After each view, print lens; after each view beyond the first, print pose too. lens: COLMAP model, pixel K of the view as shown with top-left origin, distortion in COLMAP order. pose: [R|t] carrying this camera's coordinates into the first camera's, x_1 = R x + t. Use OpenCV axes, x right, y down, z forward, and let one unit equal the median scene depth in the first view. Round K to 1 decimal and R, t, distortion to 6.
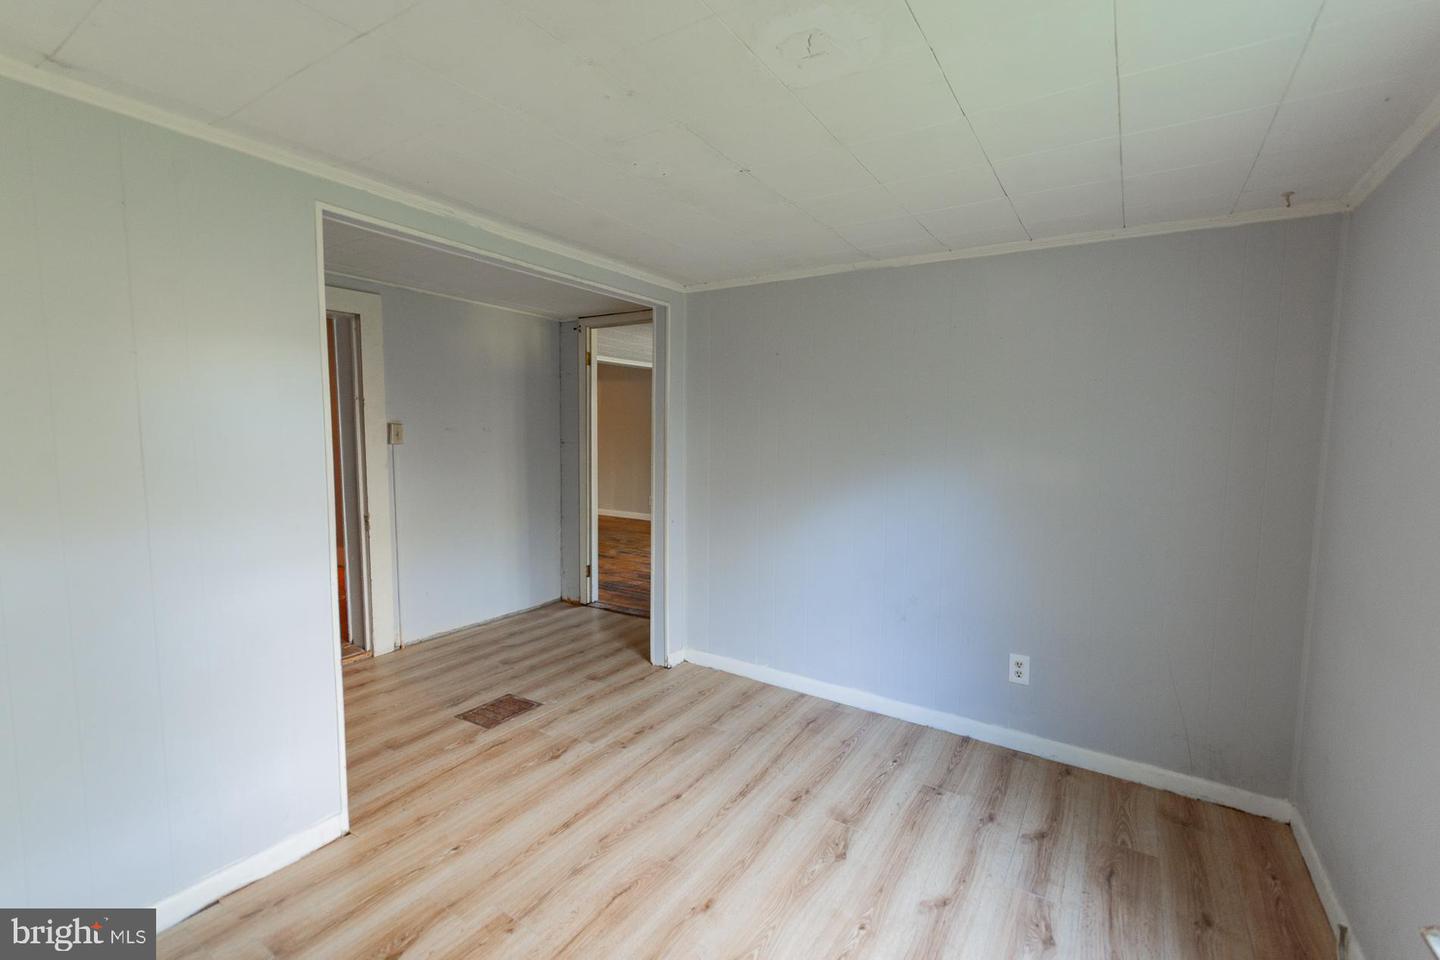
lens RADIAL K [[633.4, 0, 719.9], [0, 633.4, 483.3], [0, 0, 1]] dist [0.009452, -0.002577]
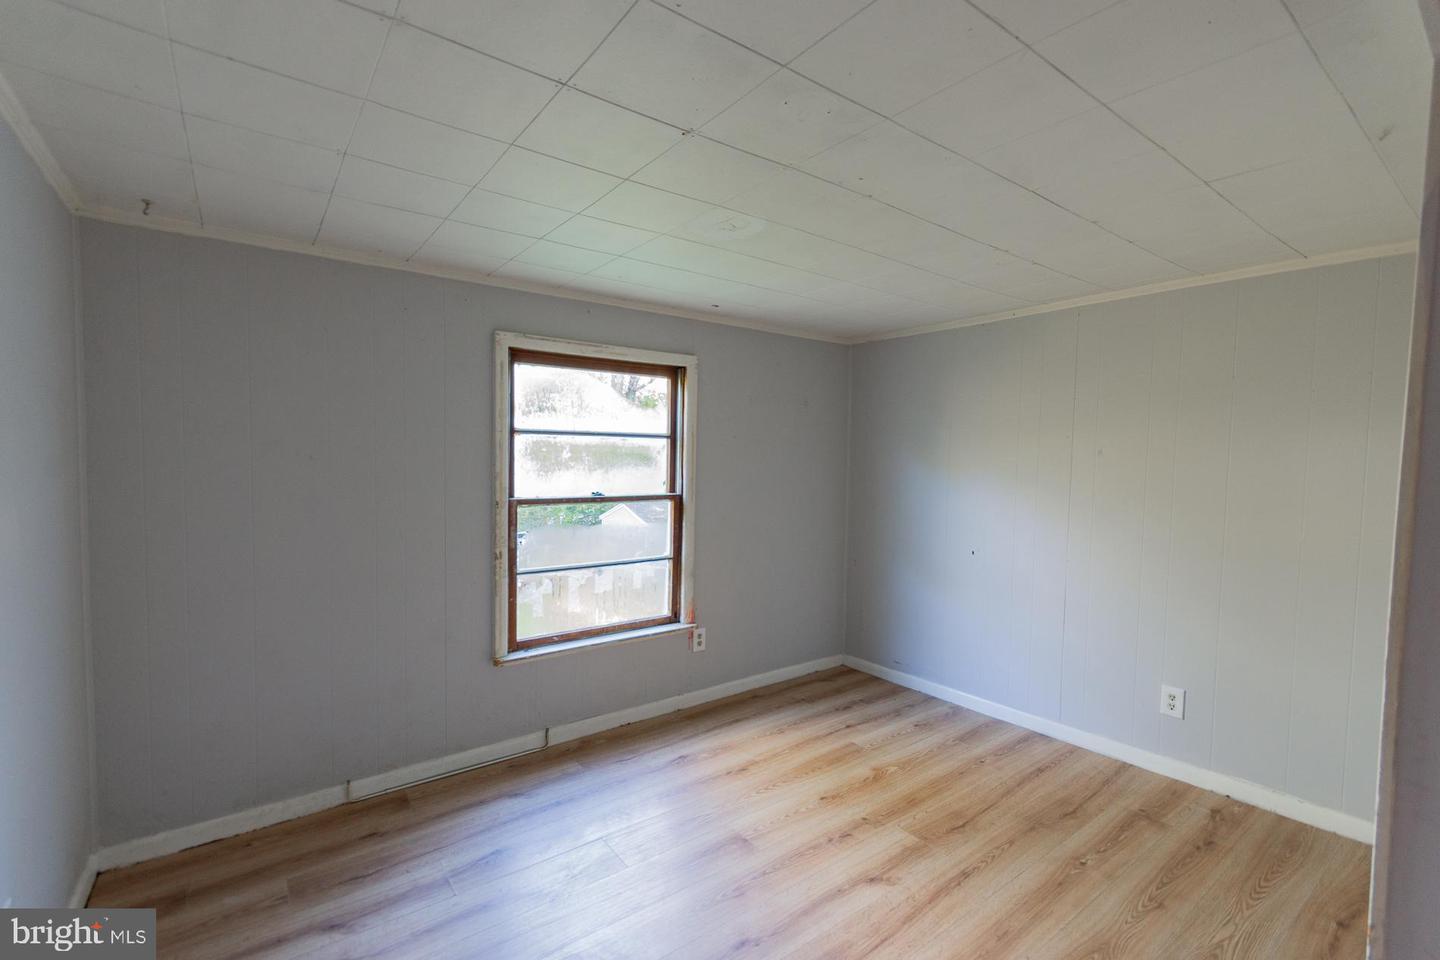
lens RADIAL K [[633.4, 0, 717.8], [0, 633.4, 481.8], [0, 0, 1]] dist [0.009452, -0.002577]
pose [[-0.936492, -0.043274, 0.348008, -0.198788], [0.003433, 0.991179, 0.132488, -0.119425], [-0.350671, 0.125268, -0.928083, 1.234775]]
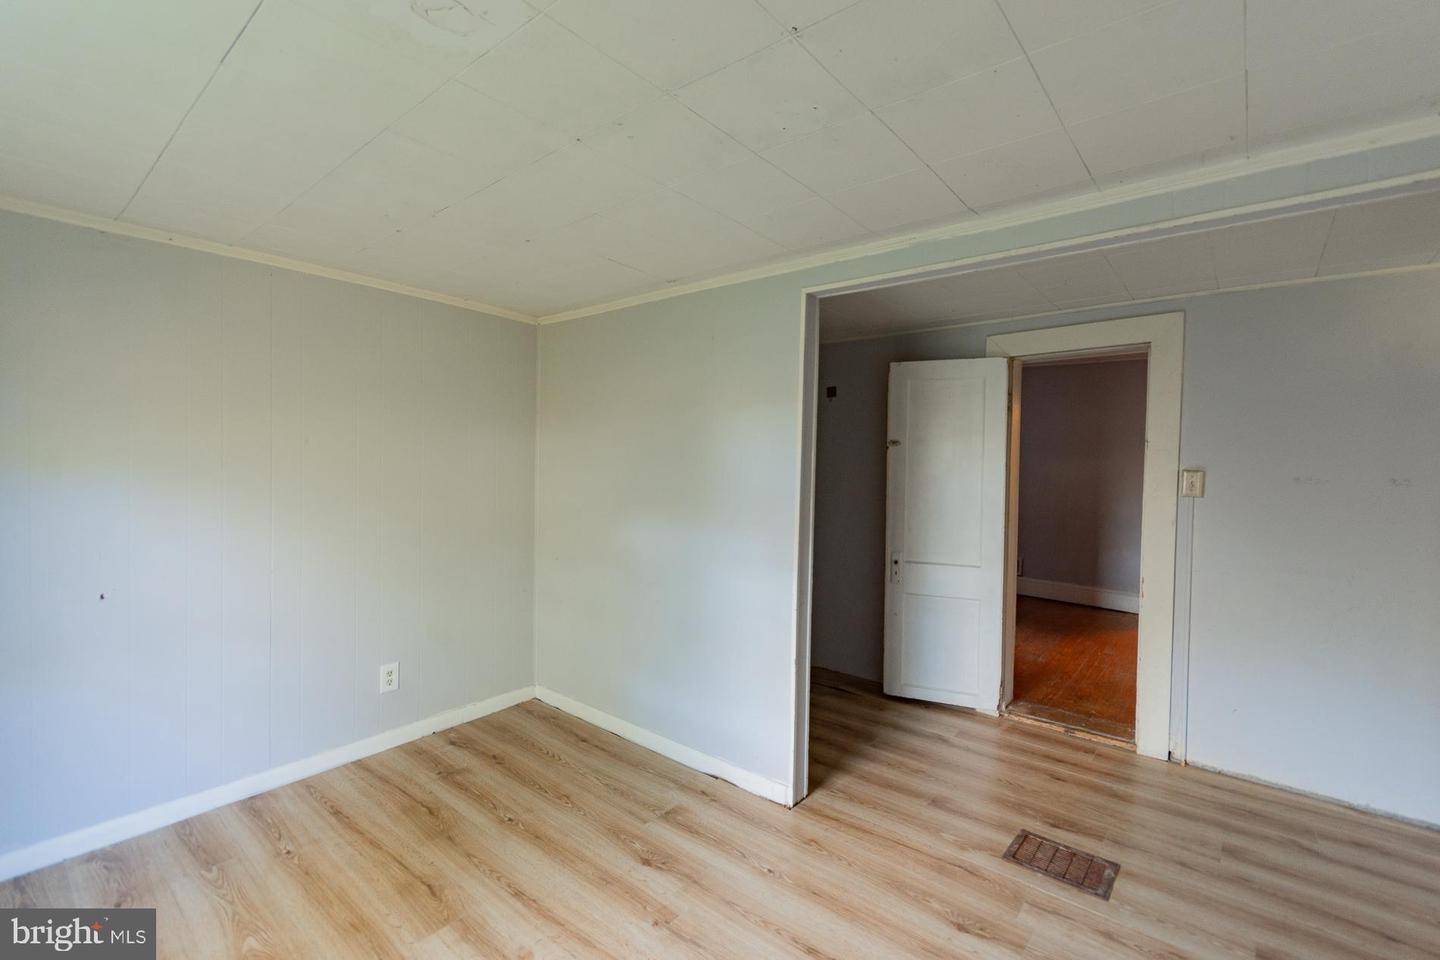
lens RADIAL K [[633.4, 0, 721.9], [0, 633.4, 480.2], [0, 0, 1]] dist [0.009452, -0.002577]
pose [[-0.122727, 0.012760, -0.992358, 0.457836], [-0.106367, 0.993989, 0.025936, -0.056243], [0.986724, 0.108738, -0.120632, 0.734567]]
